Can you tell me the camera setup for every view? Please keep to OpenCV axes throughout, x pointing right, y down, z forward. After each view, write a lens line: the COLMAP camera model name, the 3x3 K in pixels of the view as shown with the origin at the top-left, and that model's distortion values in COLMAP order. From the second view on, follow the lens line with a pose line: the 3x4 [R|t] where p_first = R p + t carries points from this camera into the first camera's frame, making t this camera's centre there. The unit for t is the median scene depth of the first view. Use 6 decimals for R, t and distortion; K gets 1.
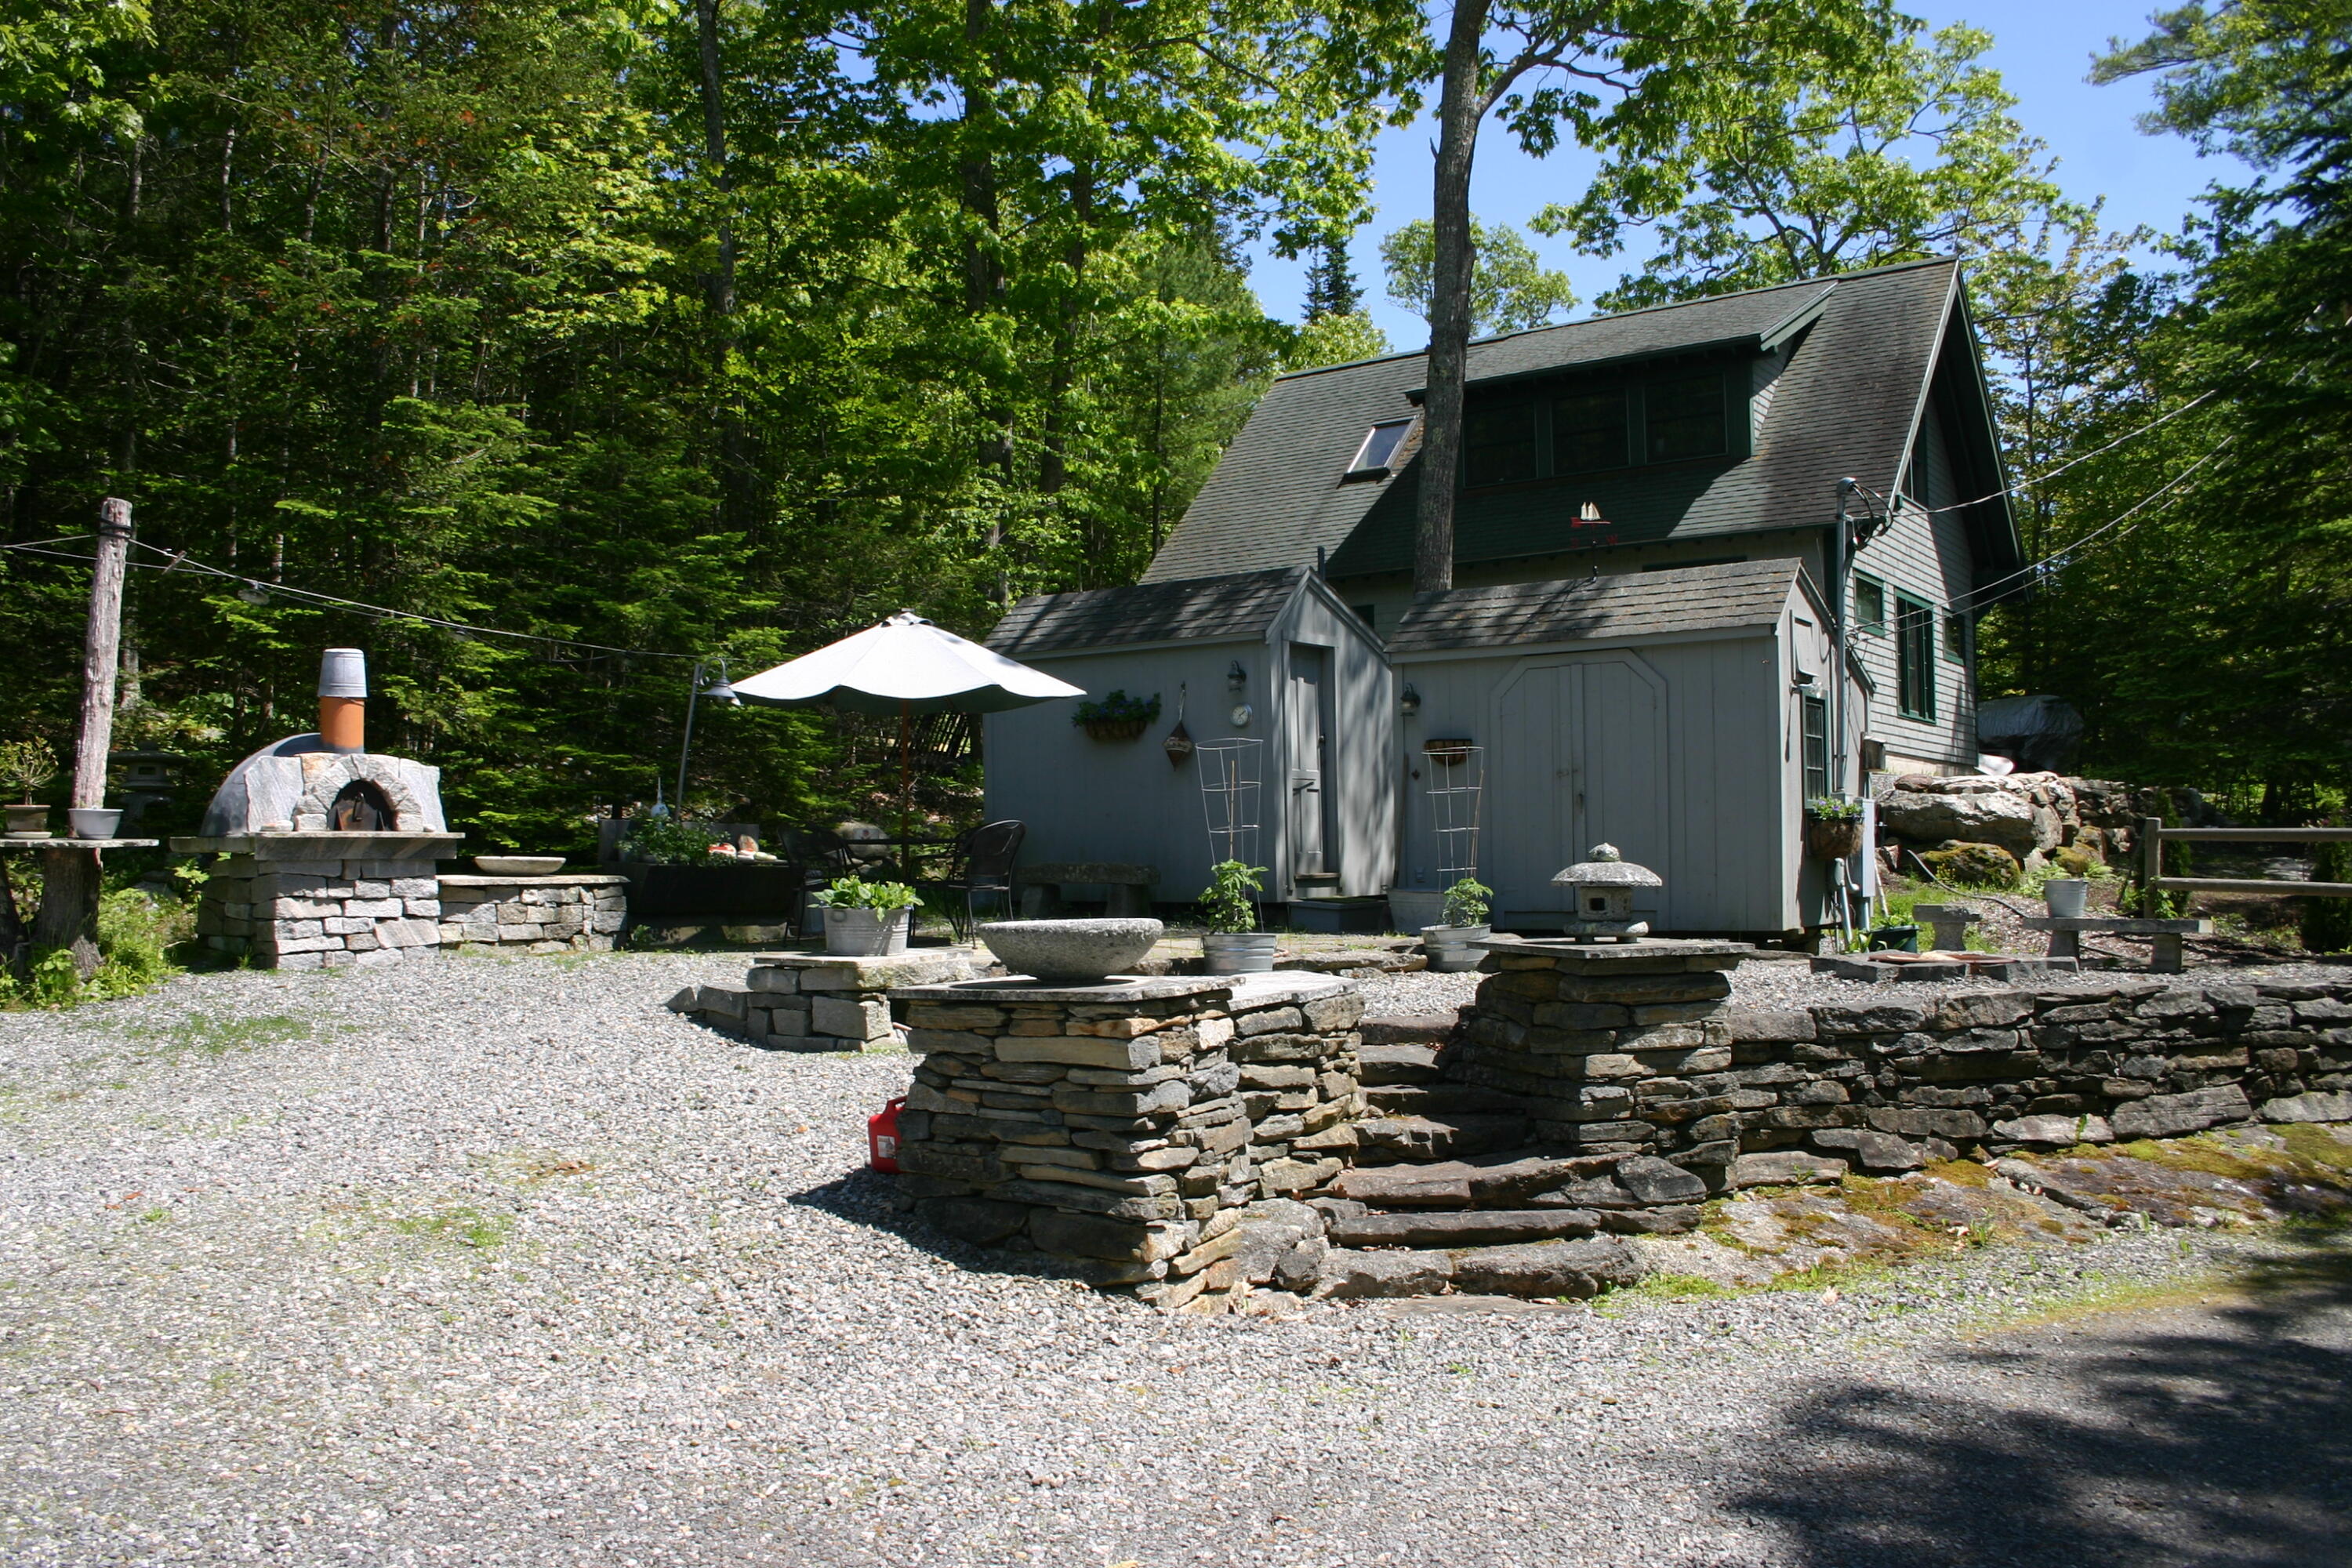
lens RADIAL K [[1911.0, 0, 1175.8], [0, 1911.0, 792.5], [0, 0, 1]] dist [-0.154010, 0.126521]
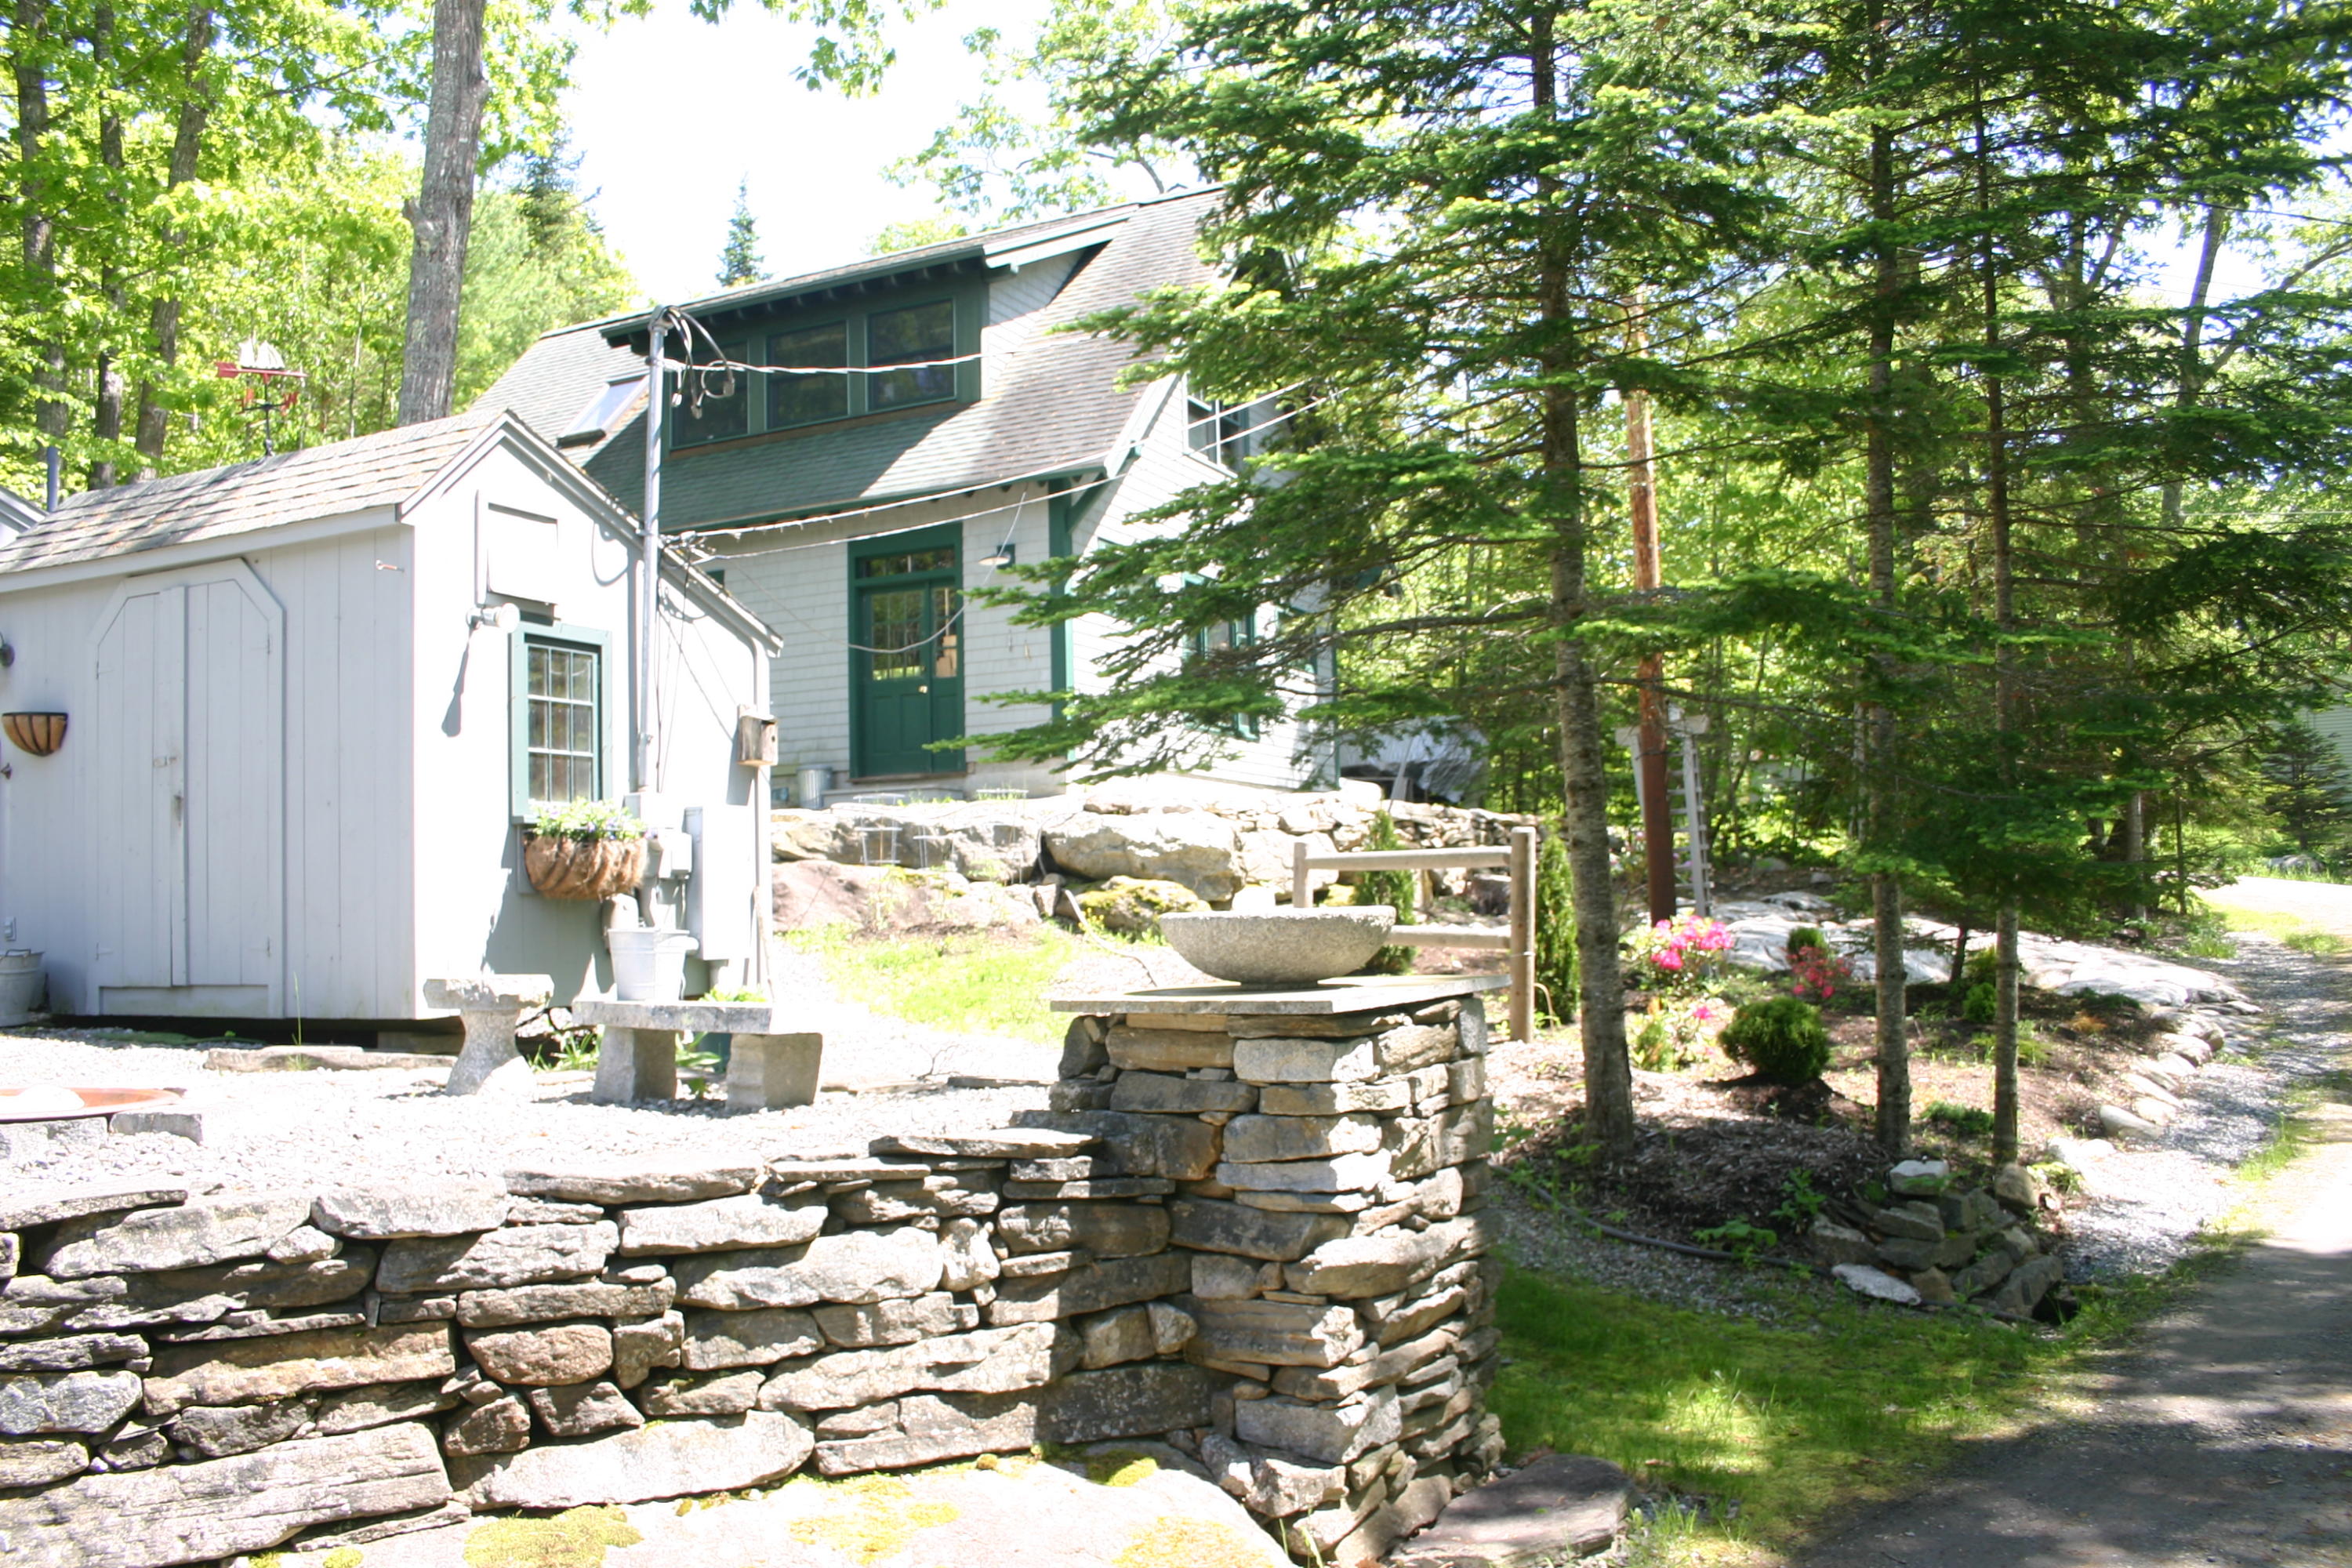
lens RADIAL K [[1911.0, 0, 1175.3], [0, 1911.0, 781.0], [0, 0, 1]] dist [-0.154010, 0.126521]
pose [[0.981799, 0.001130, 0.189917, 0.652223], [0.005486, 0.999396, -0.034307, 0.029974], [-0.189841, 0.034725, 0.981201, 0.546725]]
